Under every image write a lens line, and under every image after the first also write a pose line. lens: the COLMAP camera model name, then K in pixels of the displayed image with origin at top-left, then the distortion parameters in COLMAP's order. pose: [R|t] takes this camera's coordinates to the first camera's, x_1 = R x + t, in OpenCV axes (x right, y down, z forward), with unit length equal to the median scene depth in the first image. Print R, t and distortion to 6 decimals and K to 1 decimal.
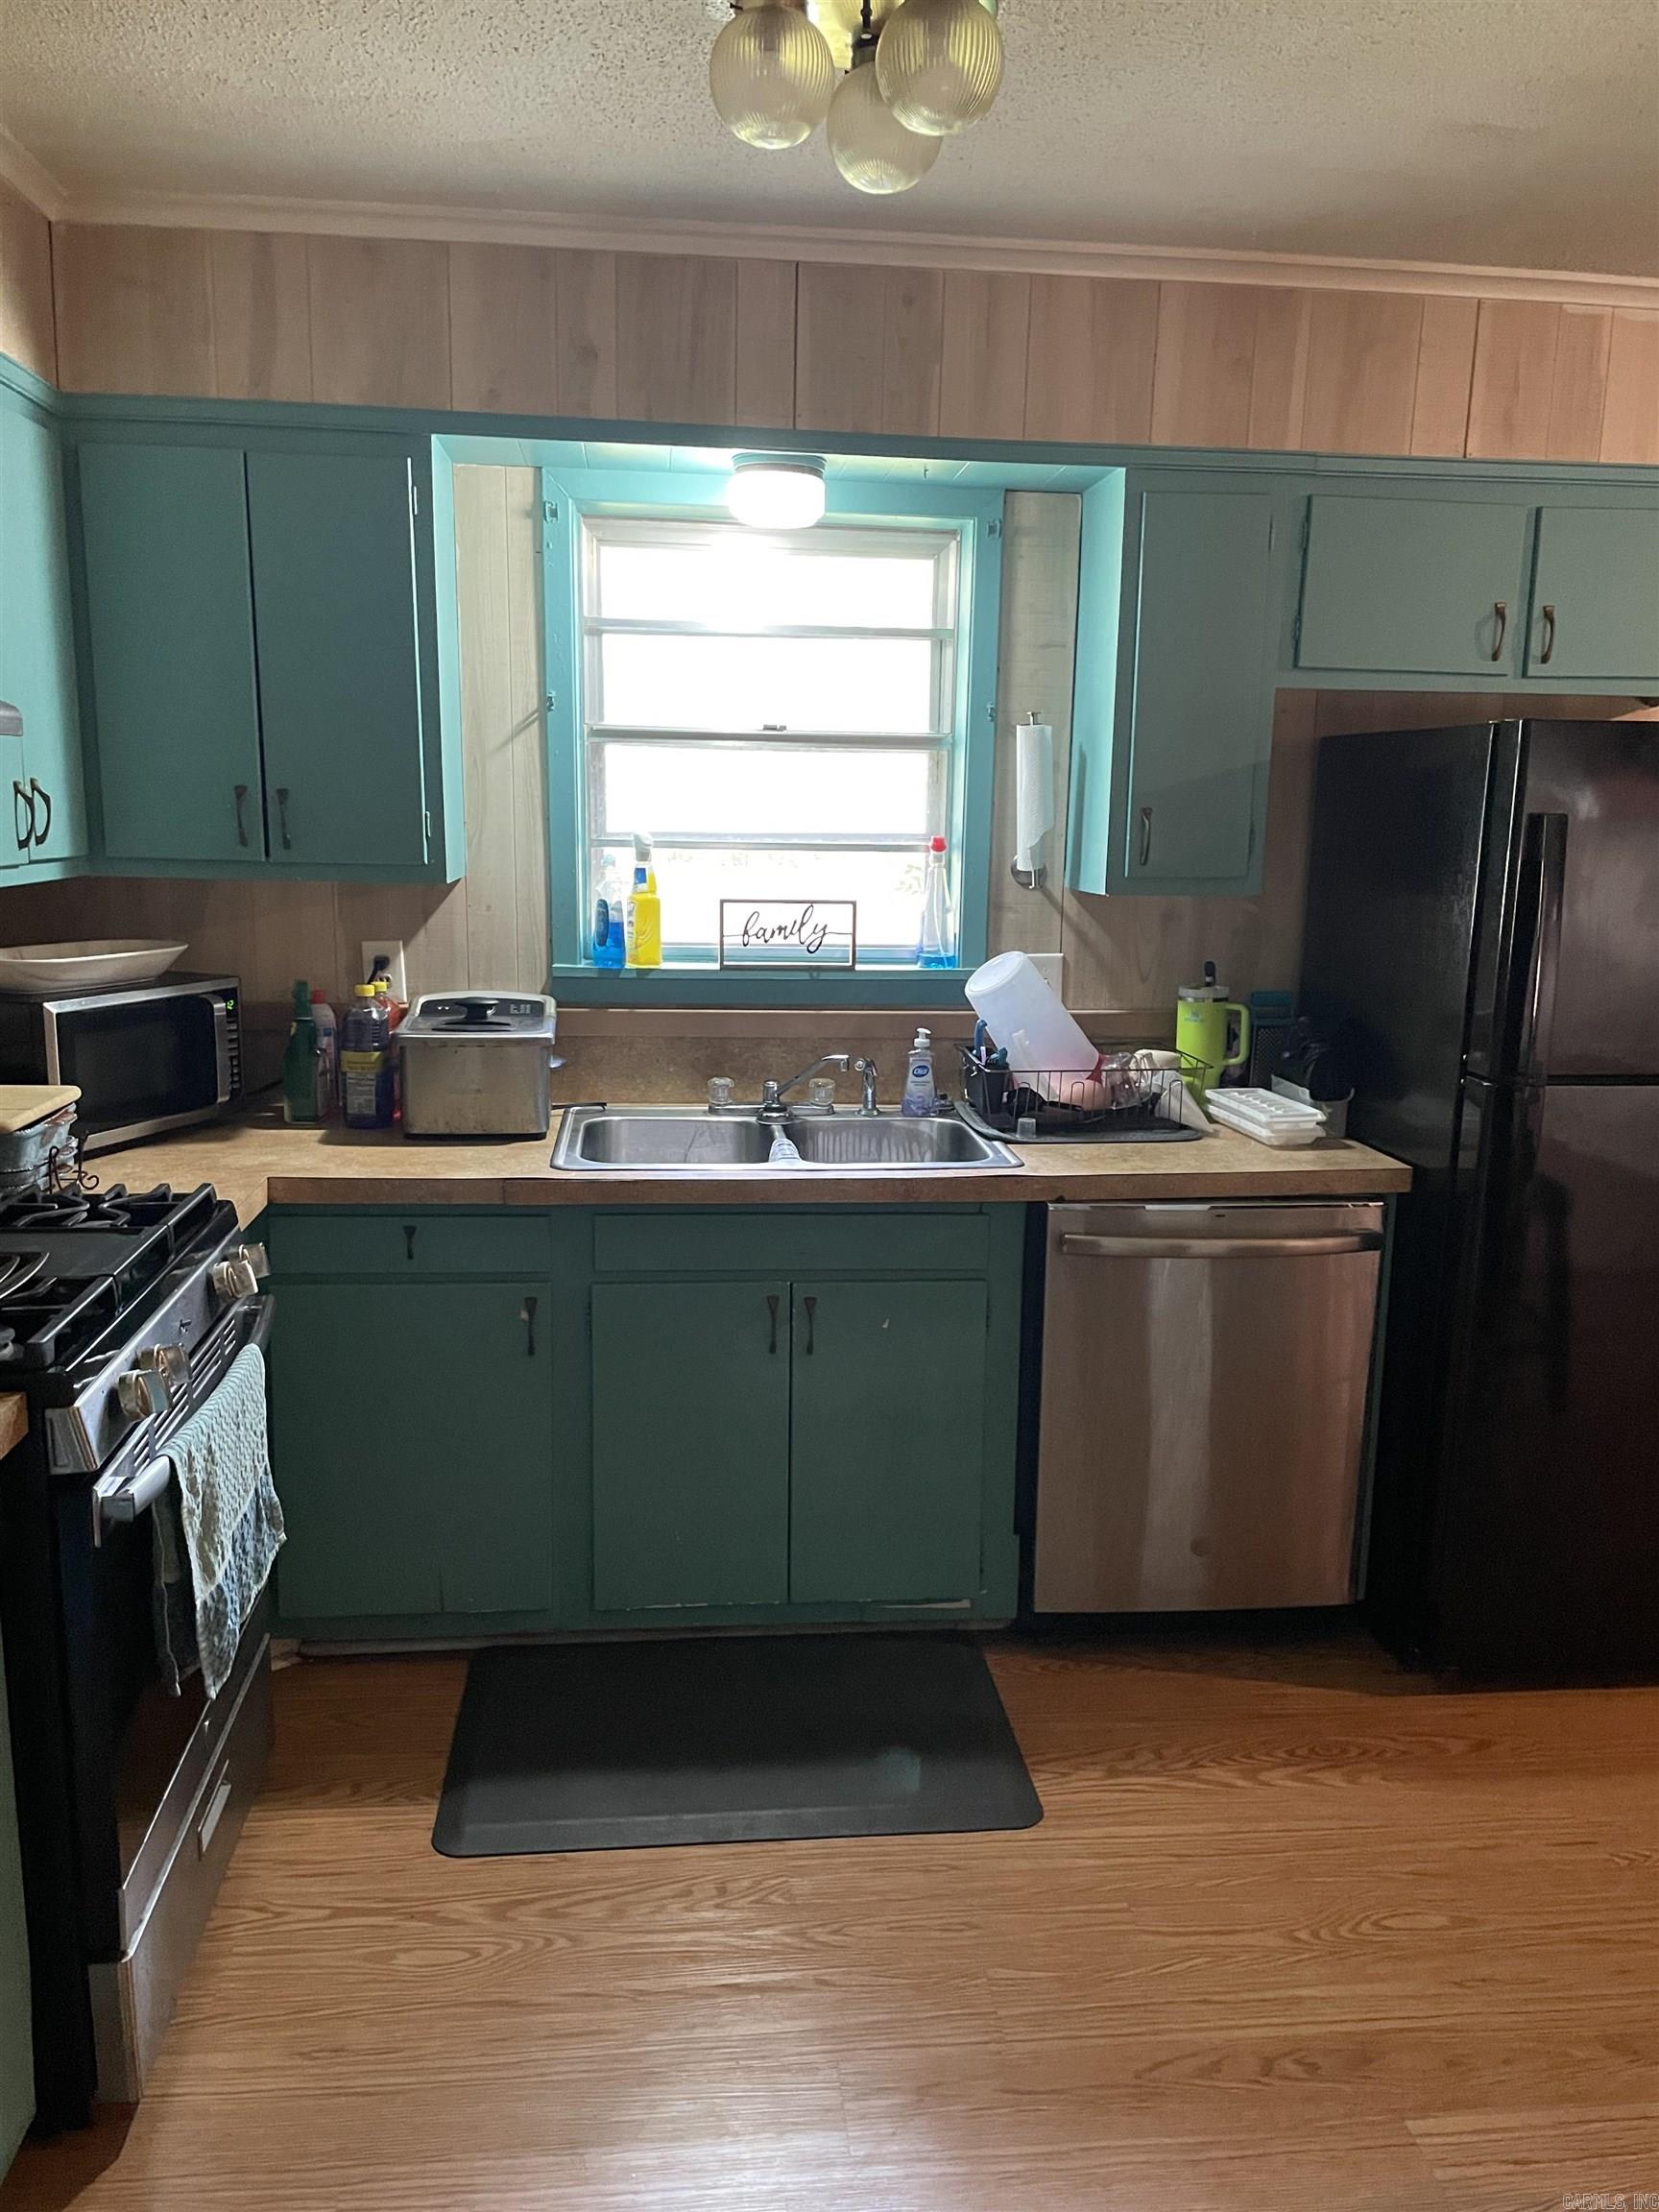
lens RADIAL K [[1672.9, 0, 836.9], [0, 1672.9, 1117.1], [0, 0, 1]] dist [0.100101, -0.130100]
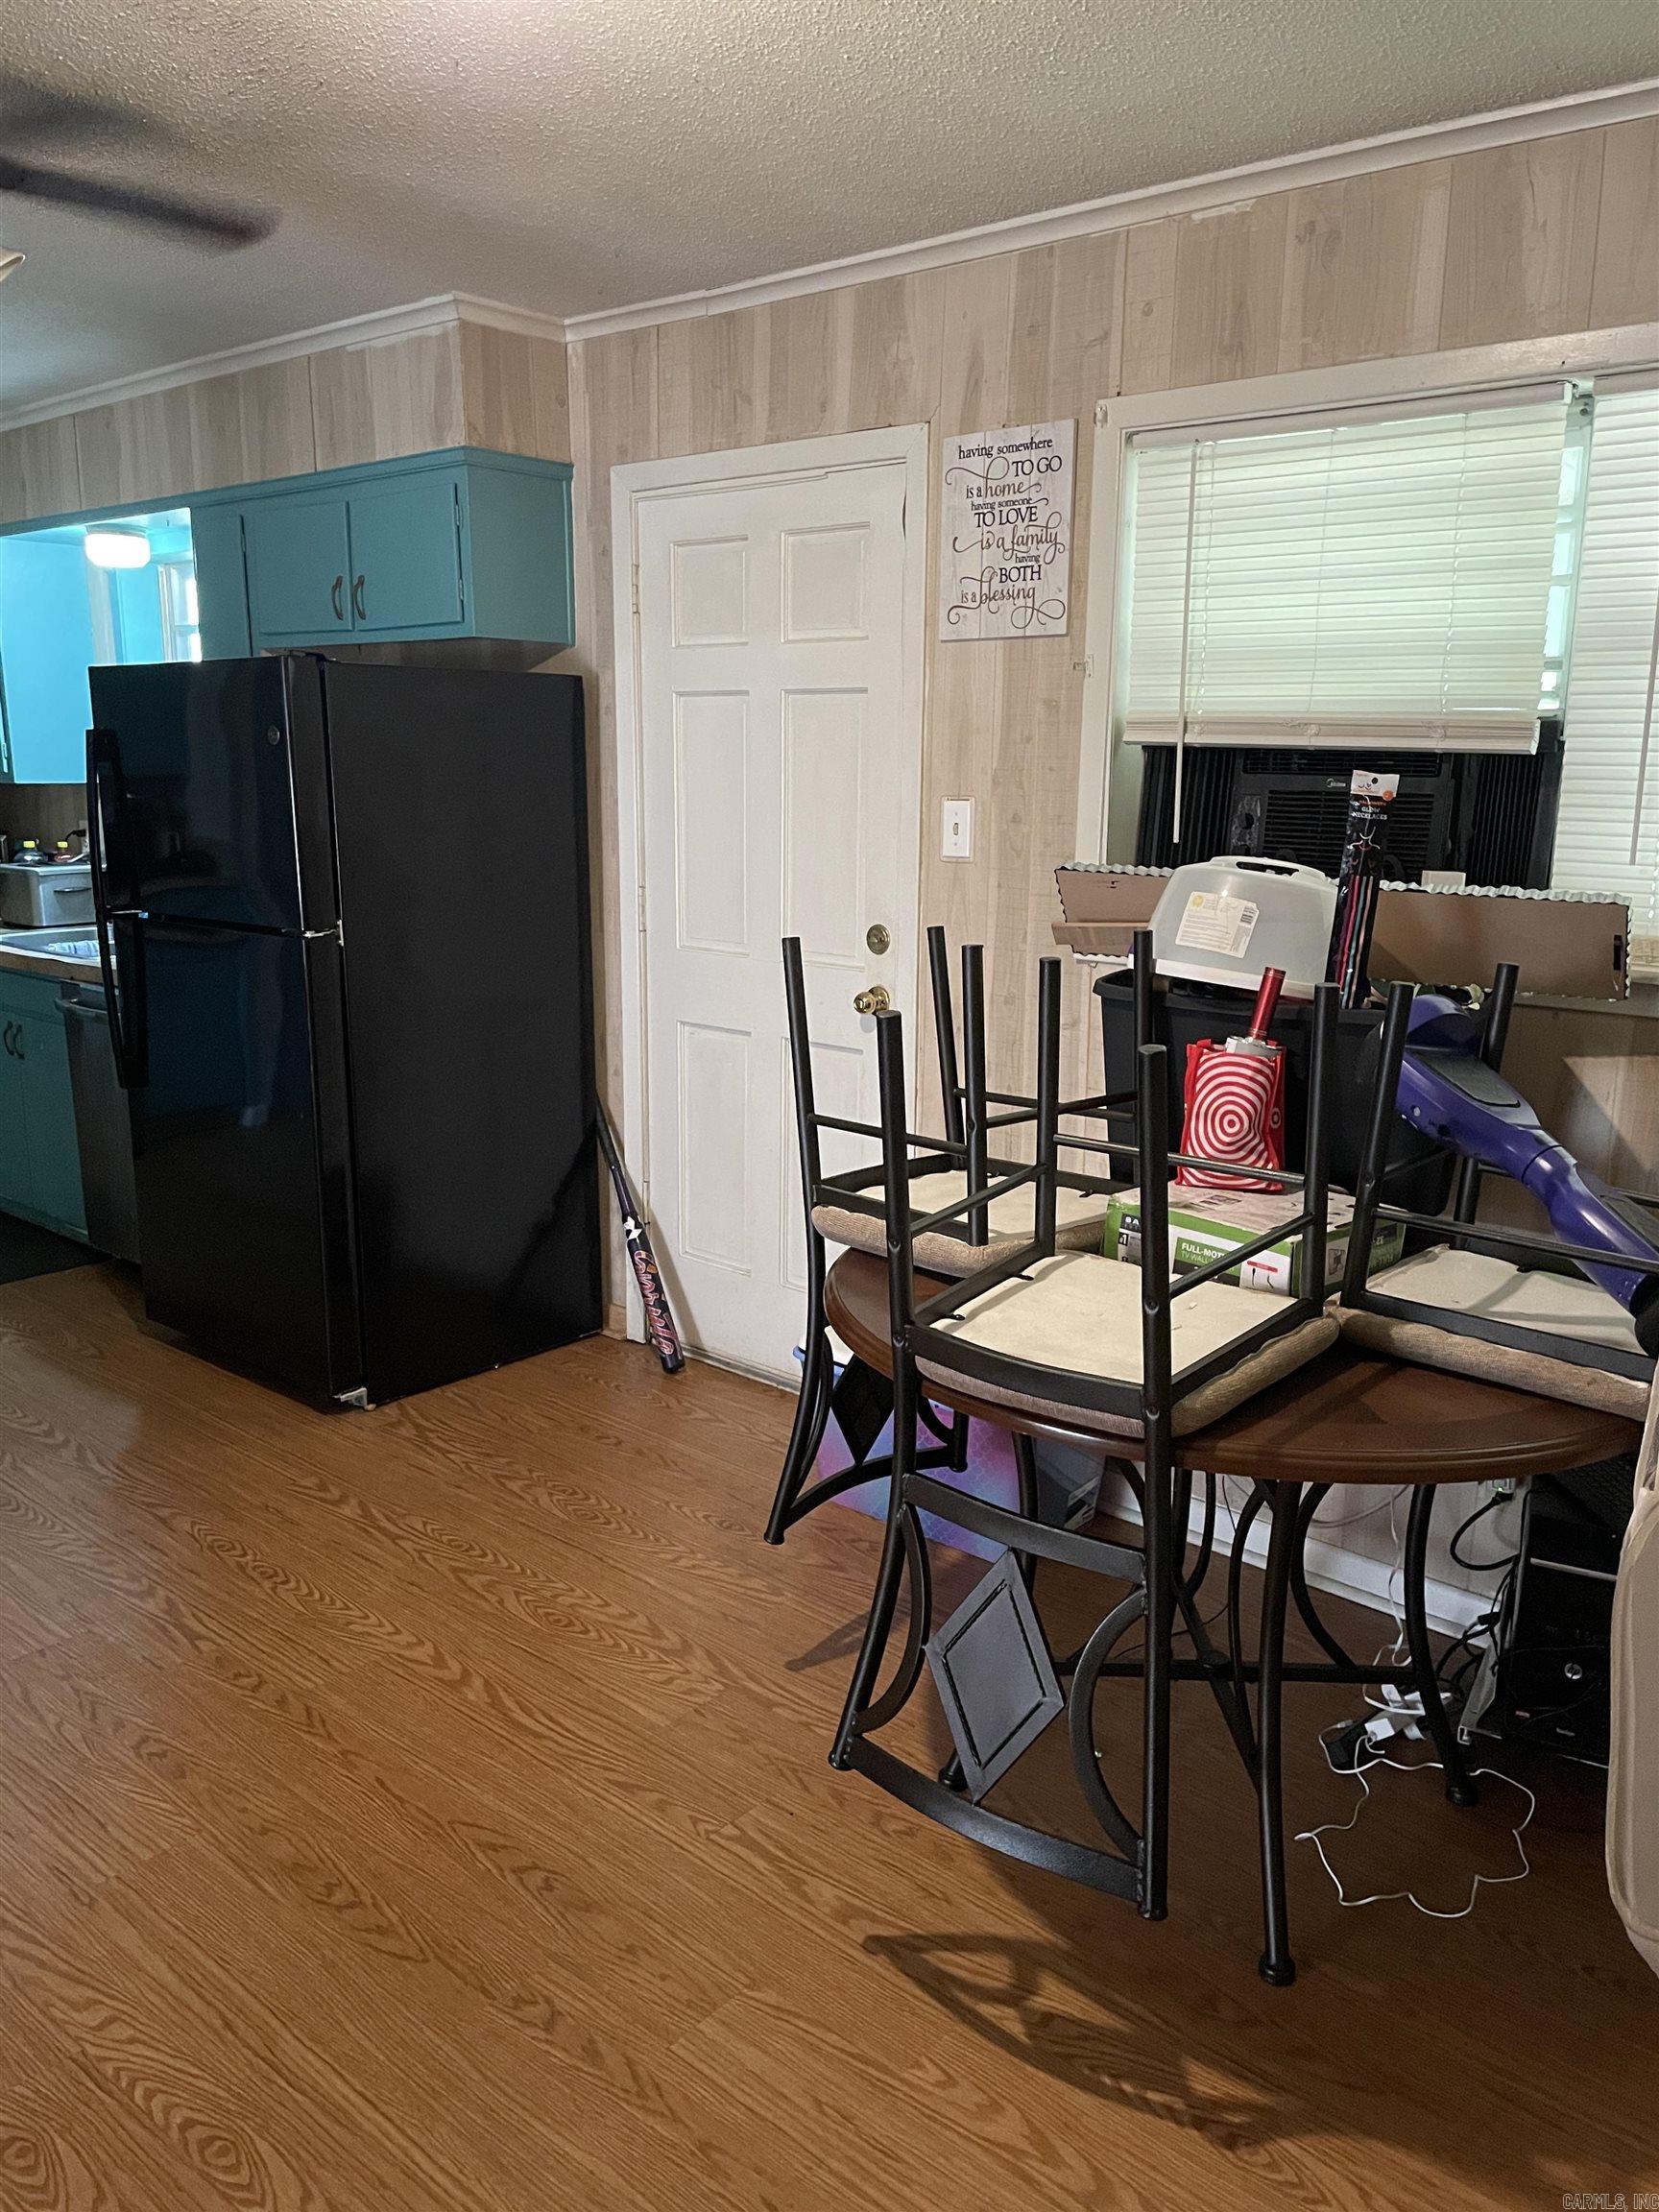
lens RADIAL K [[1672.9, 0, 836.9], [0, 1672.9, 1117.1], [0, 0, 1]] dist [0.100101, -0.130100]
pose [[0.672735, 0.139591, -0.726596, 1.748211], [-0.131726, 0.988949, 0.068032, -0.024643], [0.728063, 0.049944, 0.683688, 0.407926]]
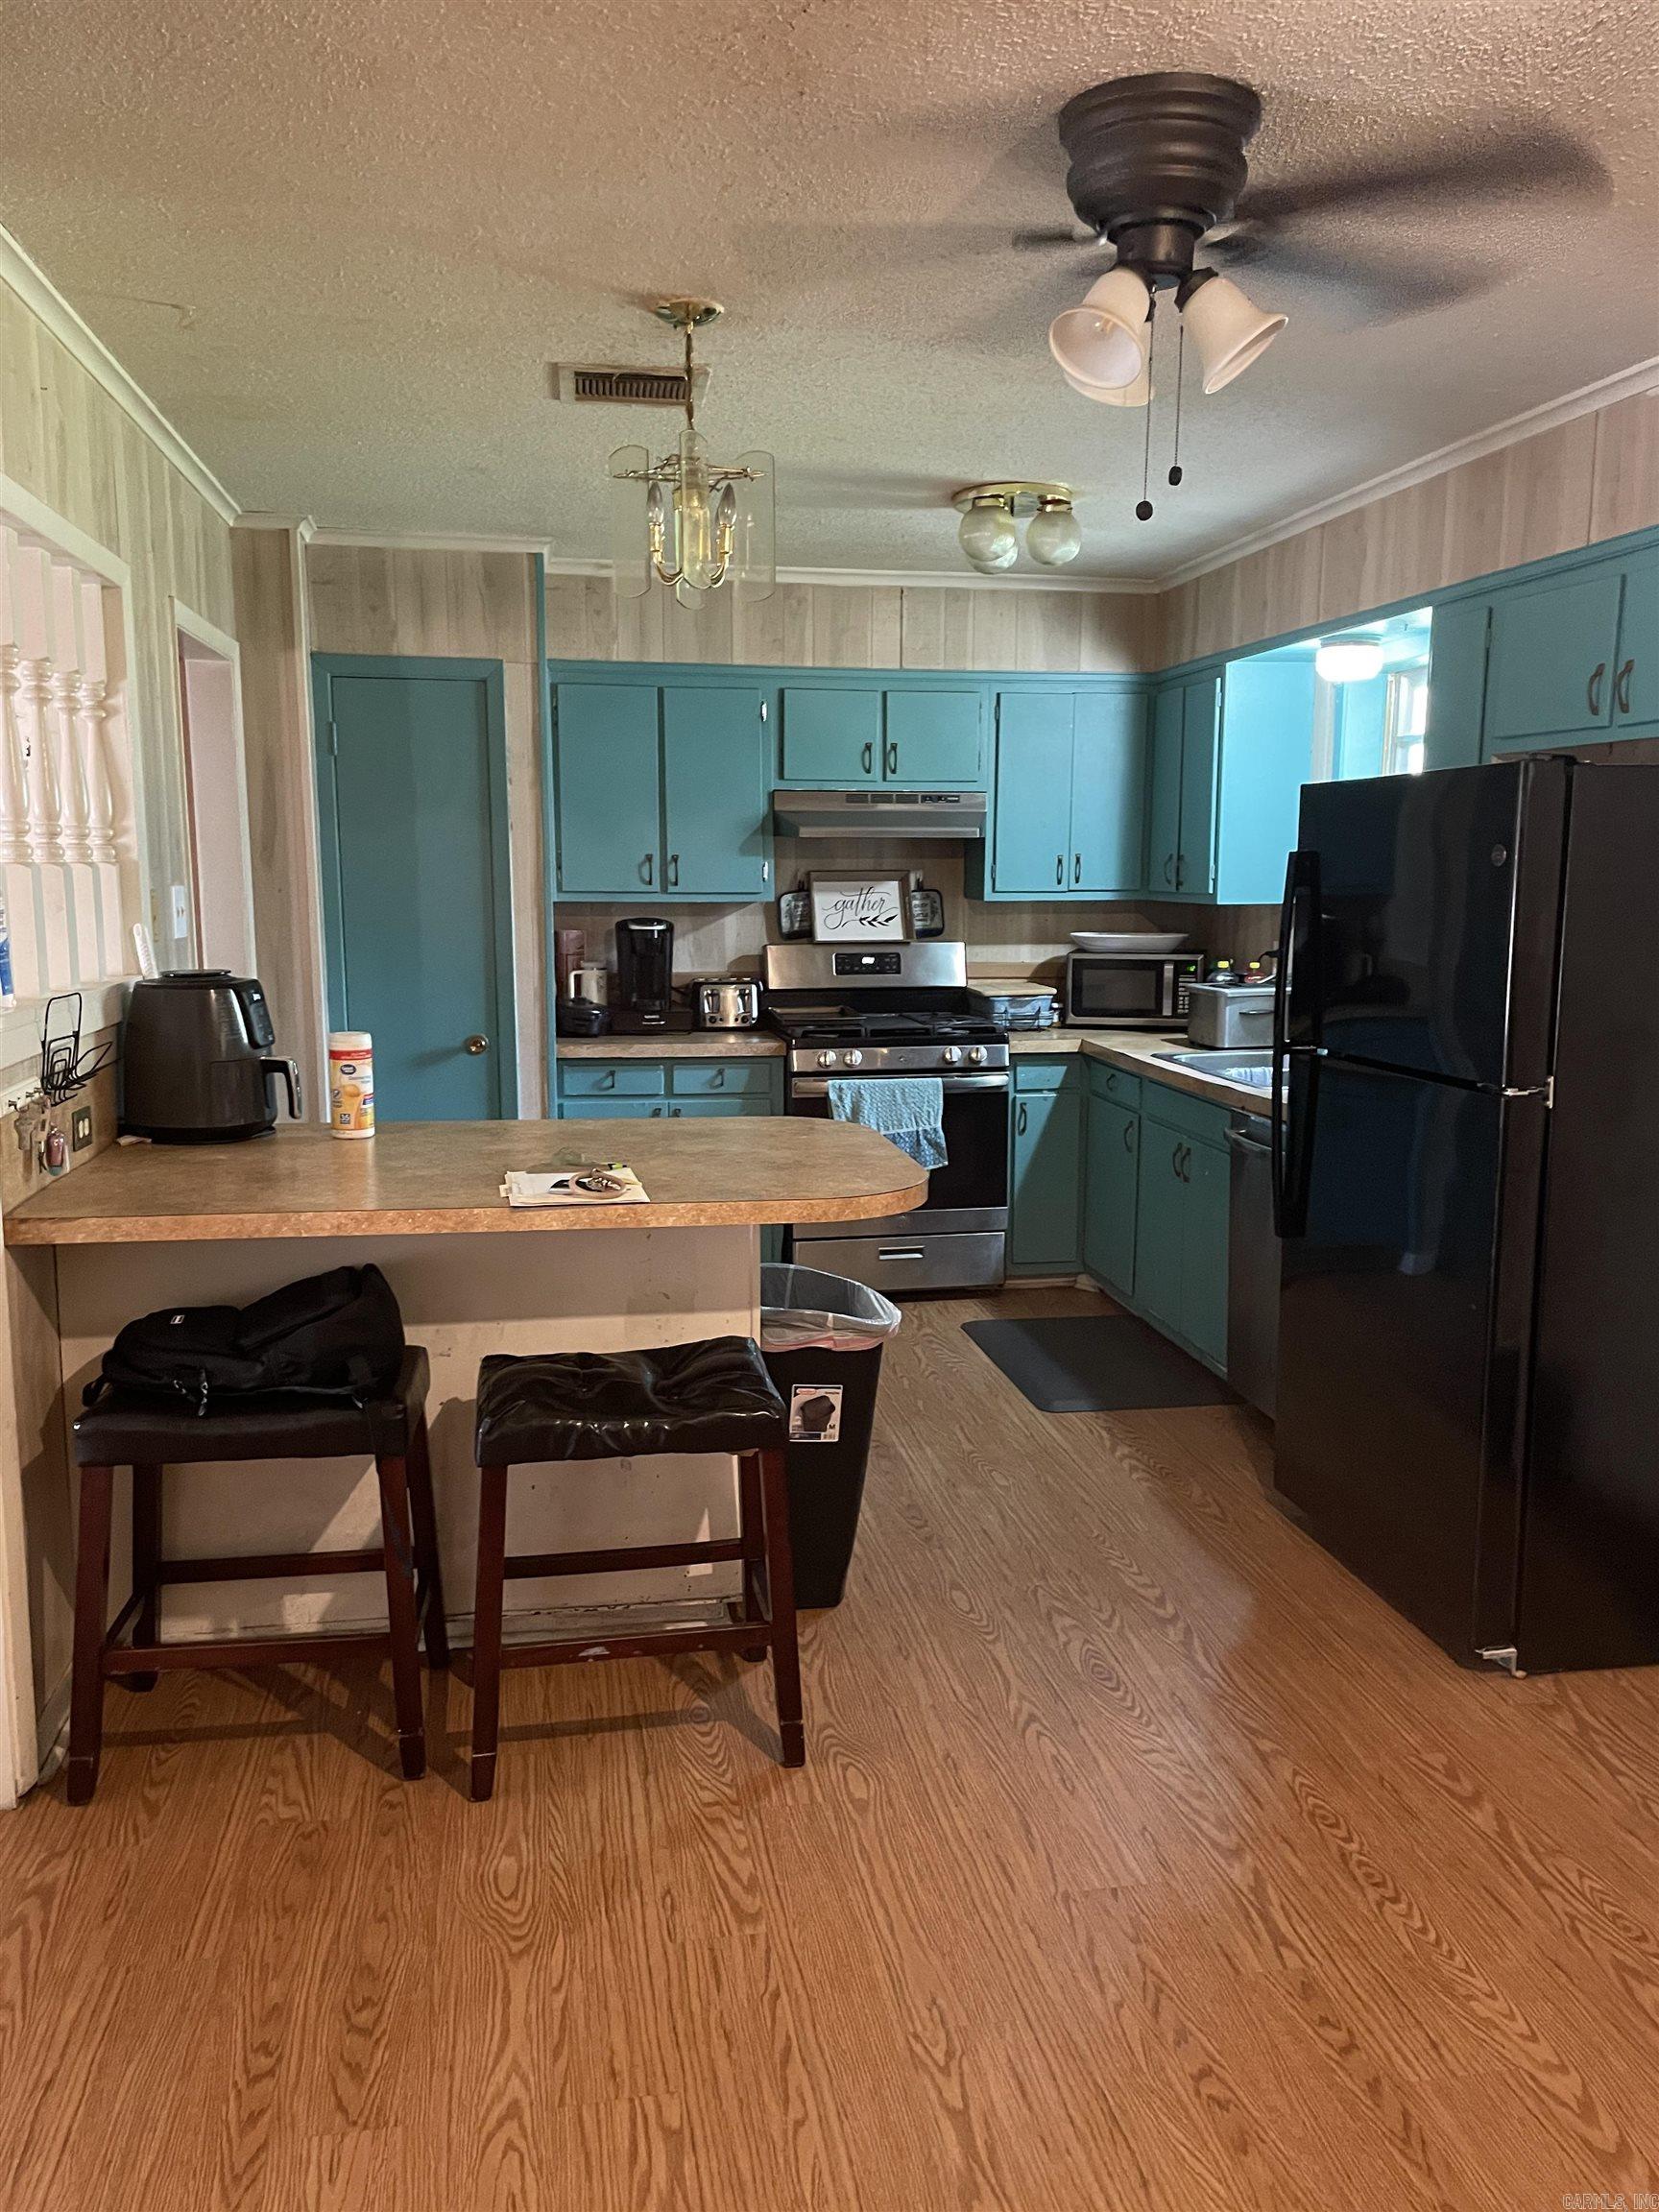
lens RADIAL K [[1672.9, 0, 836.9], [0, 1672.9, 1117.1], [0, 0, 1]] dist [0.100101, -0.130100]
pose [[0.067036, 0.130729, -0.989149, 1.559312], [-0.186383, 0.975569, 0.116303, -0.050094], [0.980187, 0.176564, 0.089764, 0.477040]]
